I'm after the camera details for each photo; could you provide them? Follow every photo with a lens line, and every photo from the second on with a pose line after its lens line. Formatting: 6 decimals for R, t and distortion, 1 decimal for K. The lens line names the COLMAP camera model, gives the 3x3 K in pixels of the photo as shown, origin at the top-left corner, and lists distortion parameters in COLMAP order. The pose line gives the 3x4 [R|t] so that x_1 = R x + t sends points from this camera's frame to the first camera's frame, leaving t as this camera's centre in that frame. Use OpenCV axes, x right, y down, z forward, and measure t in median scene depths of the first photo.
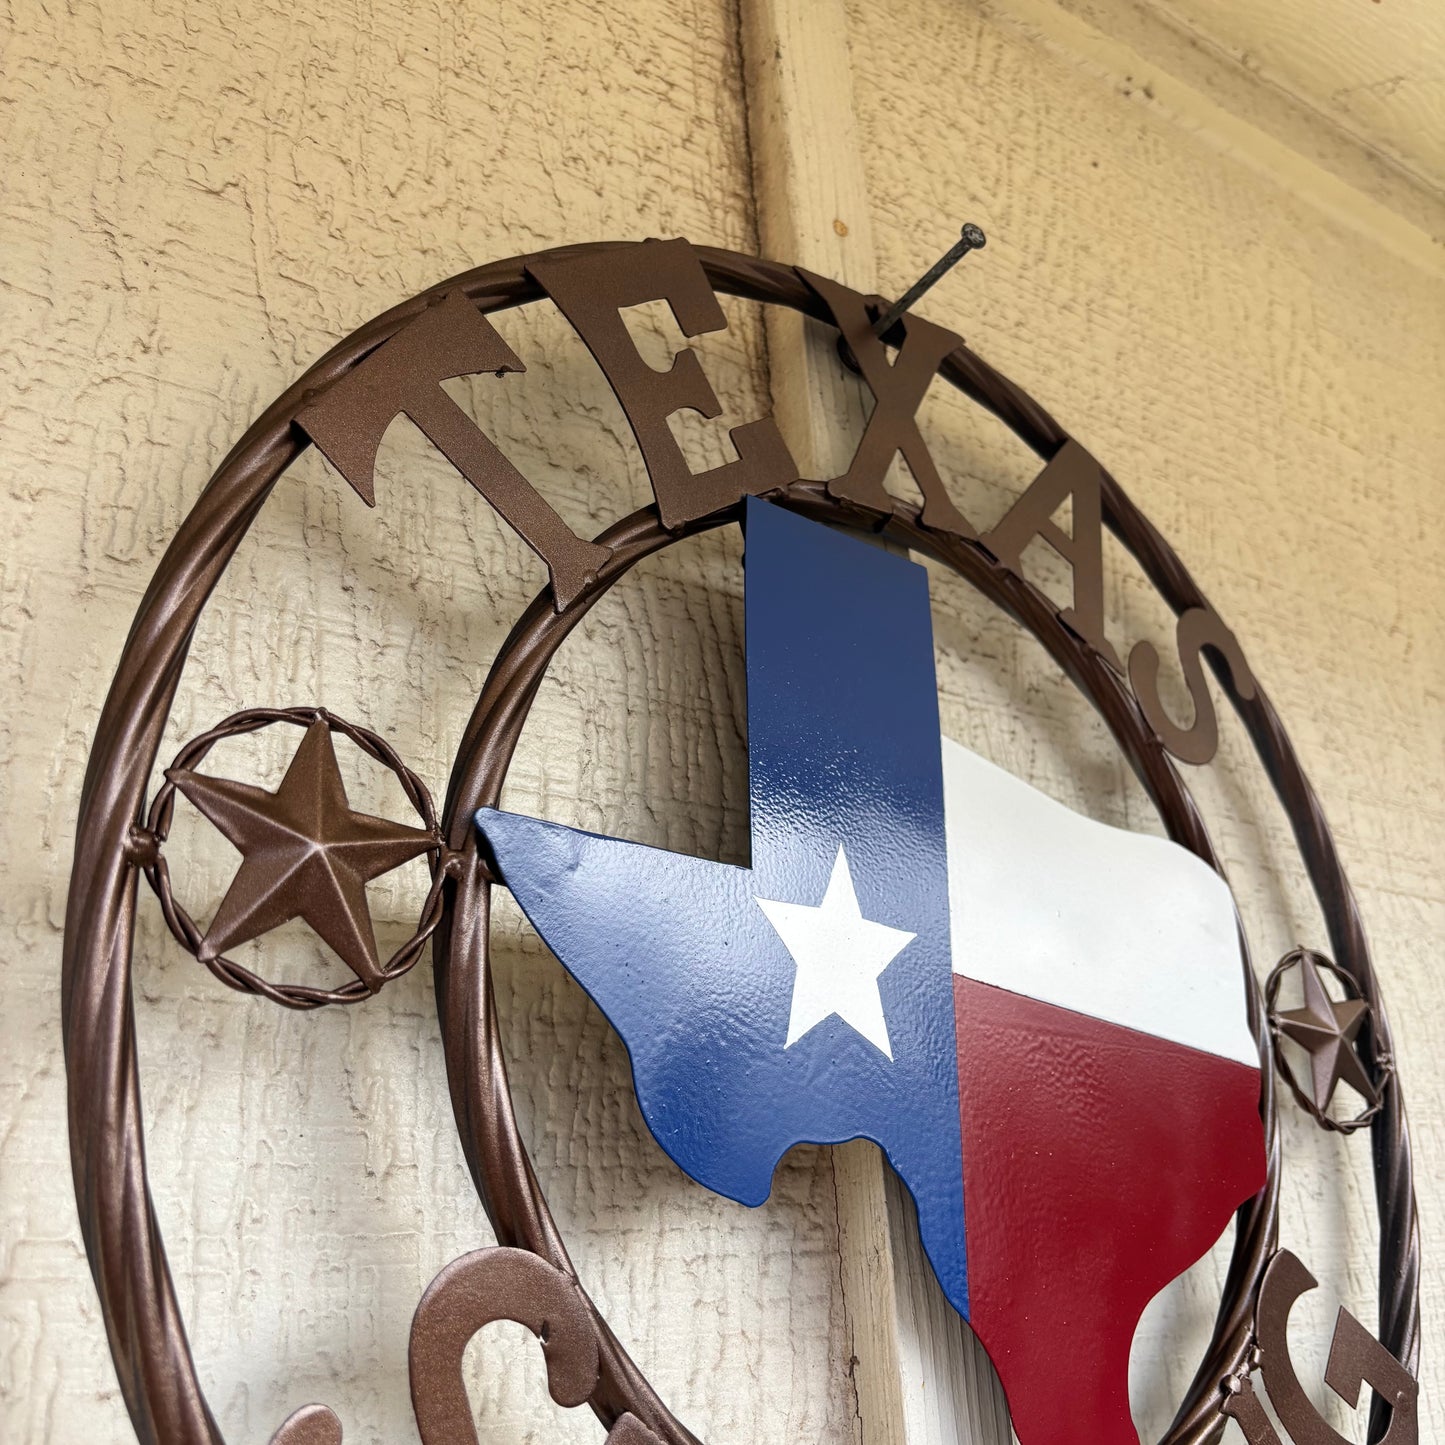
lens RADIAL K [[1475.6, 0, 730.1], [0, 1475.6, 720.5], [0, 0, 1]] dist [-0.013483, 0.022129]
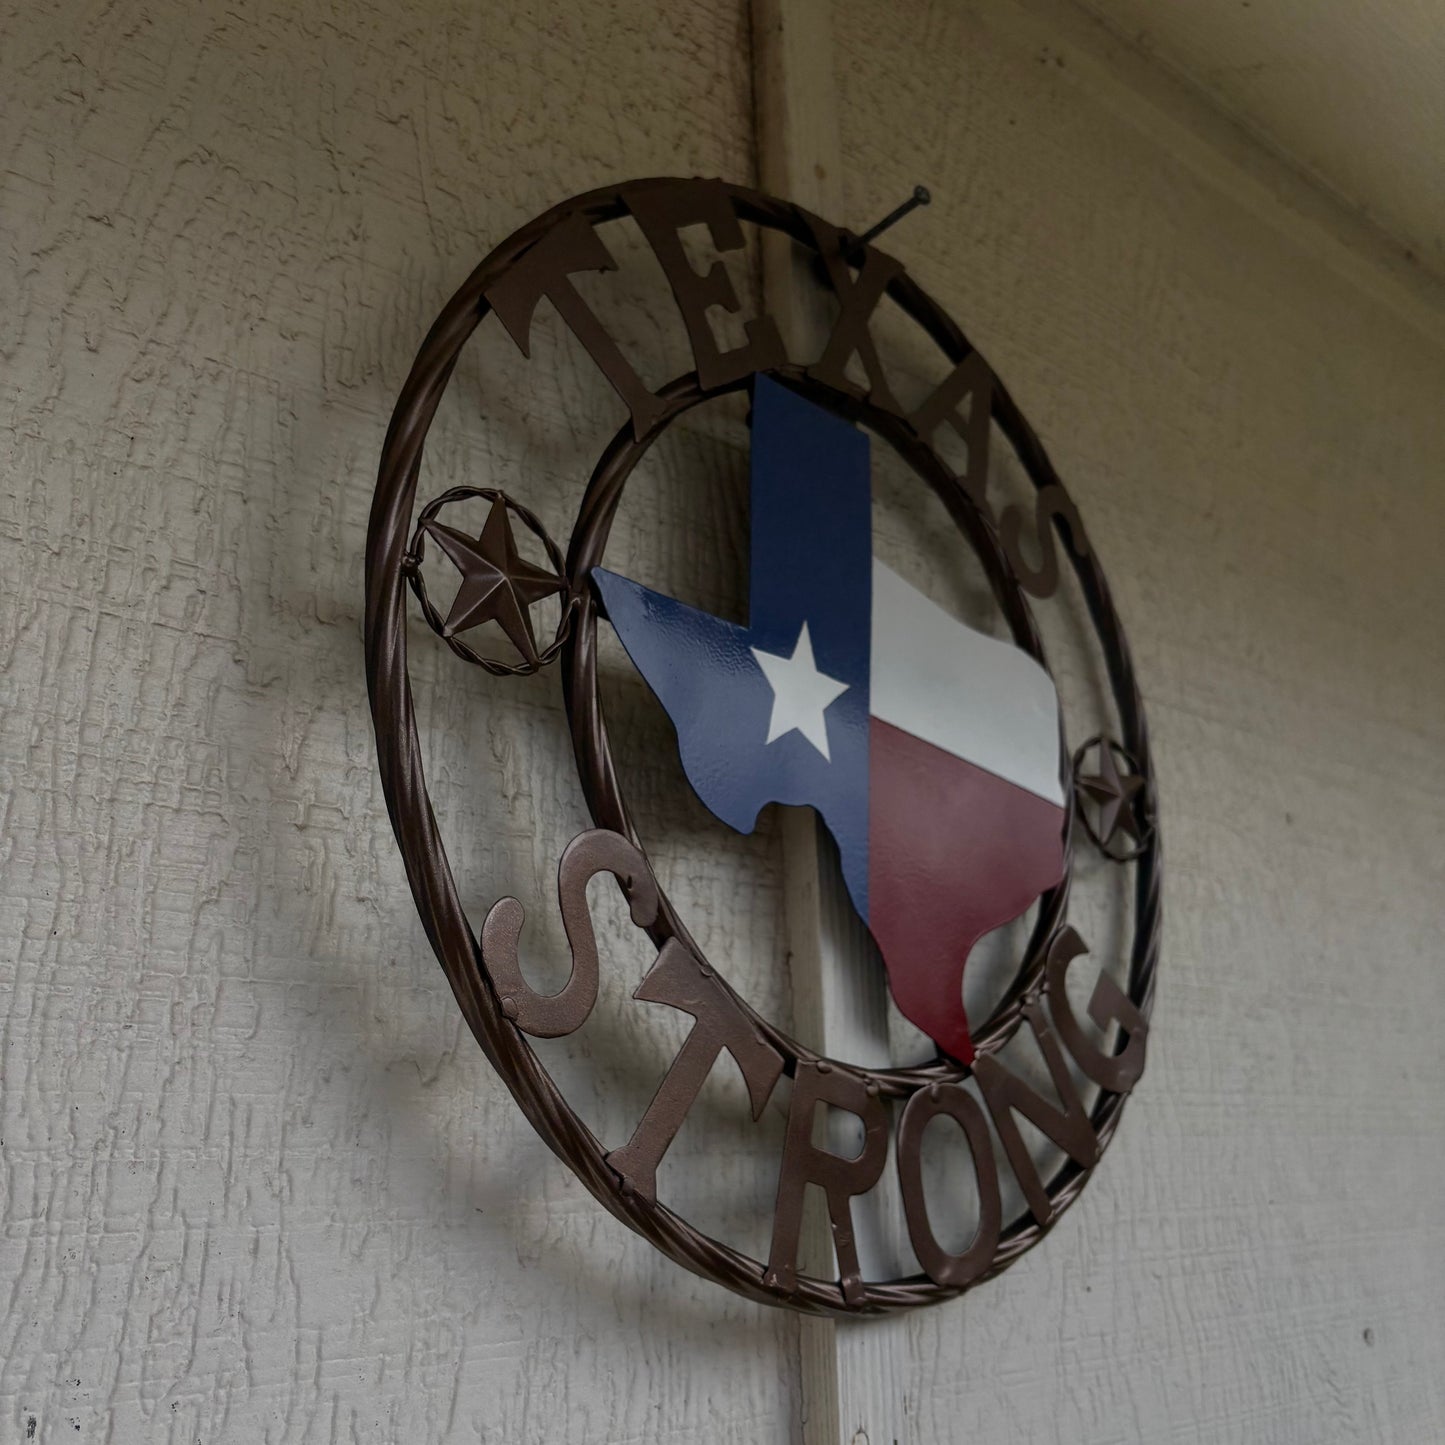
lens RADIAL K [[1483.4, 0, 737.6], [0, 1483.4, 735.0], [0, 0, 1]] dist [-0.008991, 0.046843]
pose [[0.993851, 0.058524, 0.093994, -0.101148], [-0.067125, 0.993576, 0.091114, 0.055894], [-0.088058, -0.096863, 0.991395, -0.390787]]
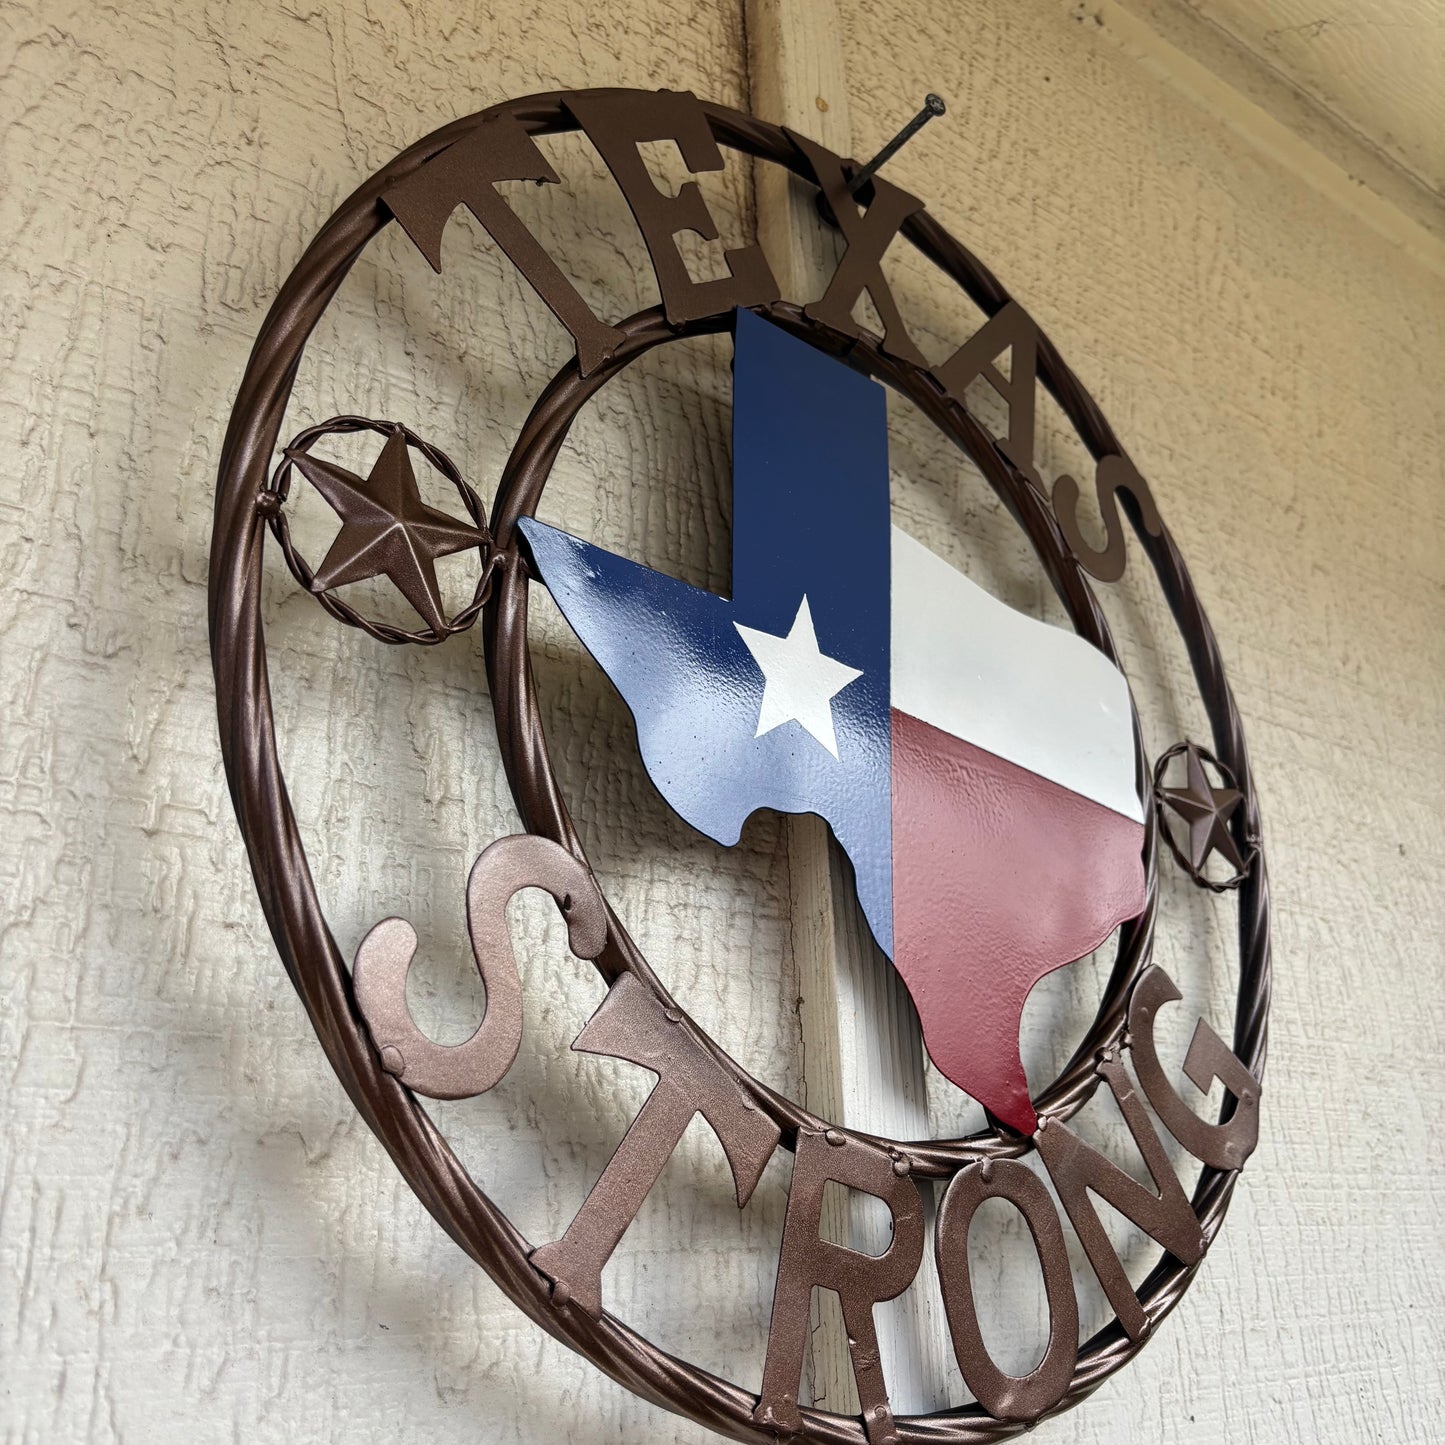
lens RADIAL K [[1460.2, 0, 725.2], [0, 1460.2, 744.8], [0, 0, 1]] dist [-0.033388, 0.095585]
pose [[0.998834, 0.035826, 0.032369, -0.021313], [-0.036940, 0.998722, 0.034497, 0.140722], [-0.031092, -0.035652, 0.998880, -0.169073]]
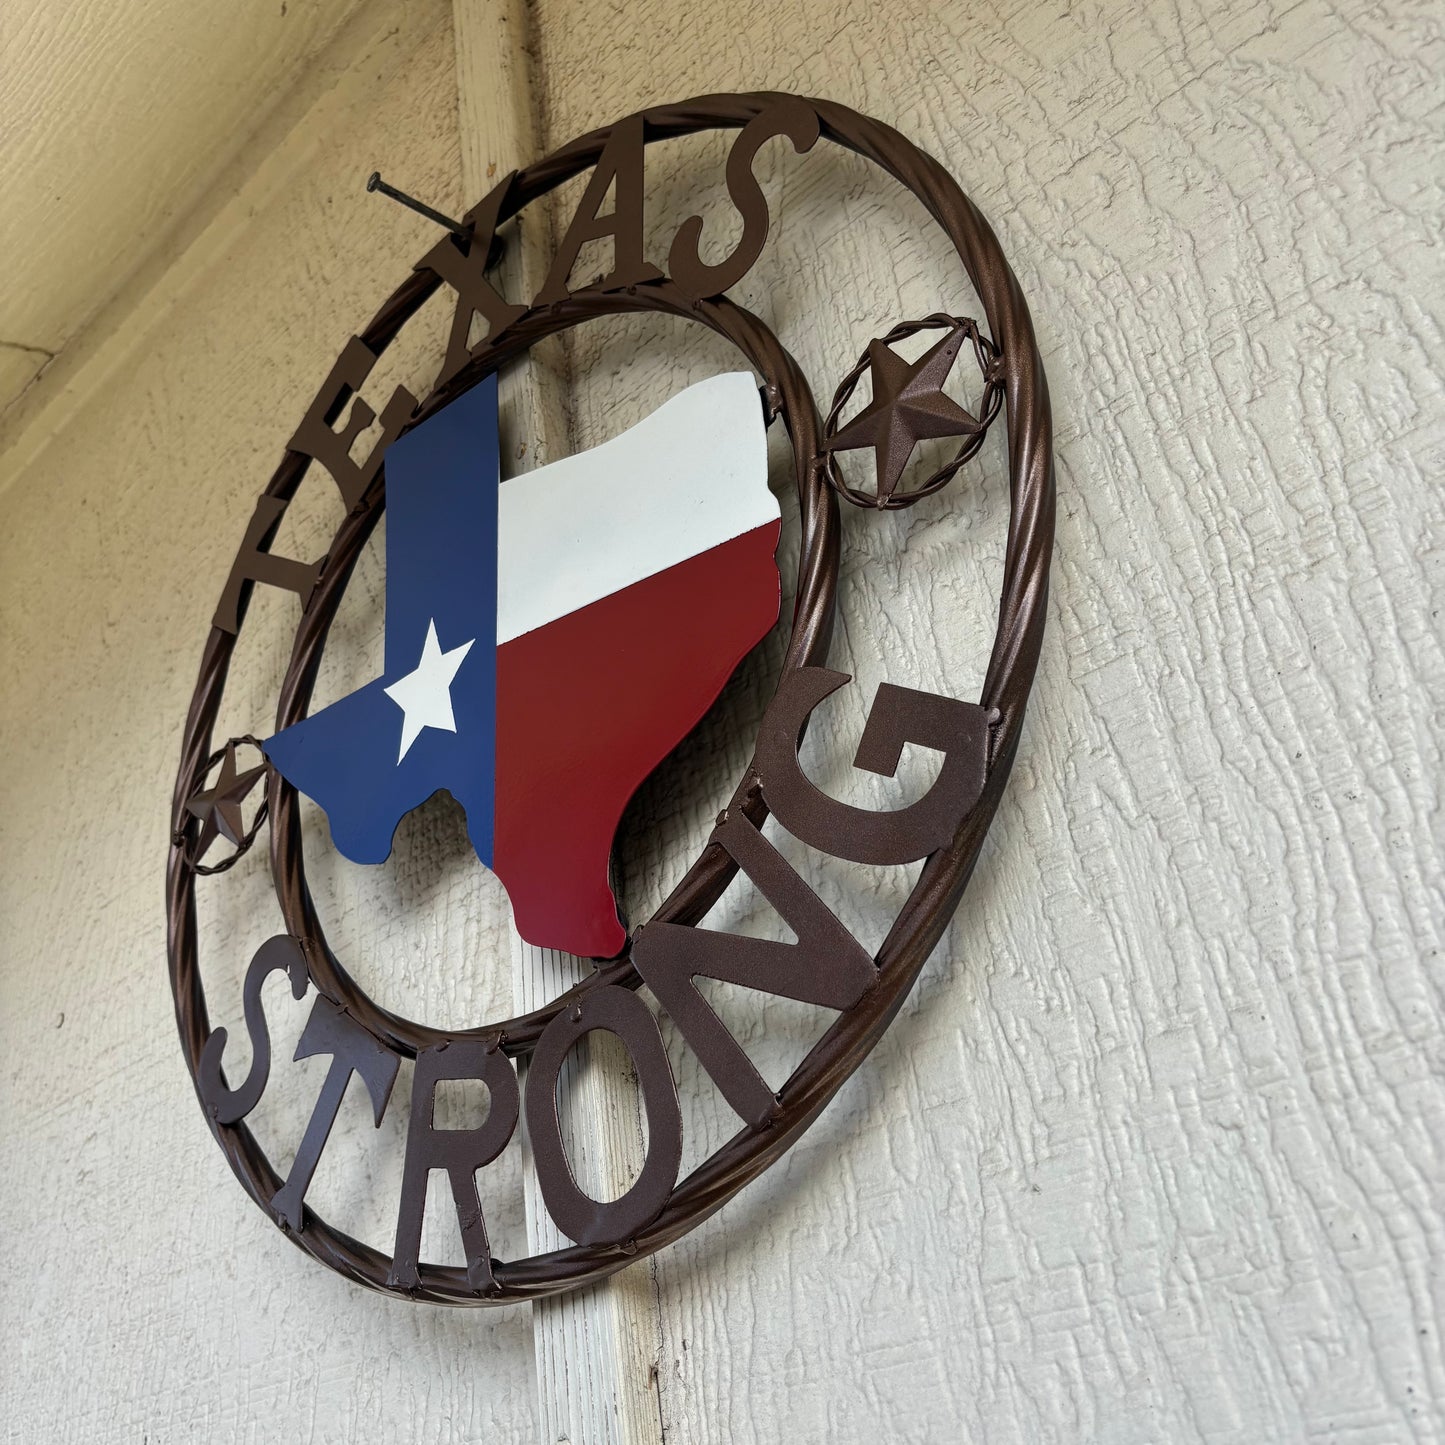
lens RADIAL K [[1502.4, 0, 723.8], [0, 1502.4, 720.5], [0, 0, 1]] dist [-0.033468, 0.098880]
pose [[0.204758, -0.442929, -0.872862, 1.147333], [0.463454, 0.829331, -0.312121, 0.633749], [0.862139, -0.340623, 0.375089, 0.535570]]
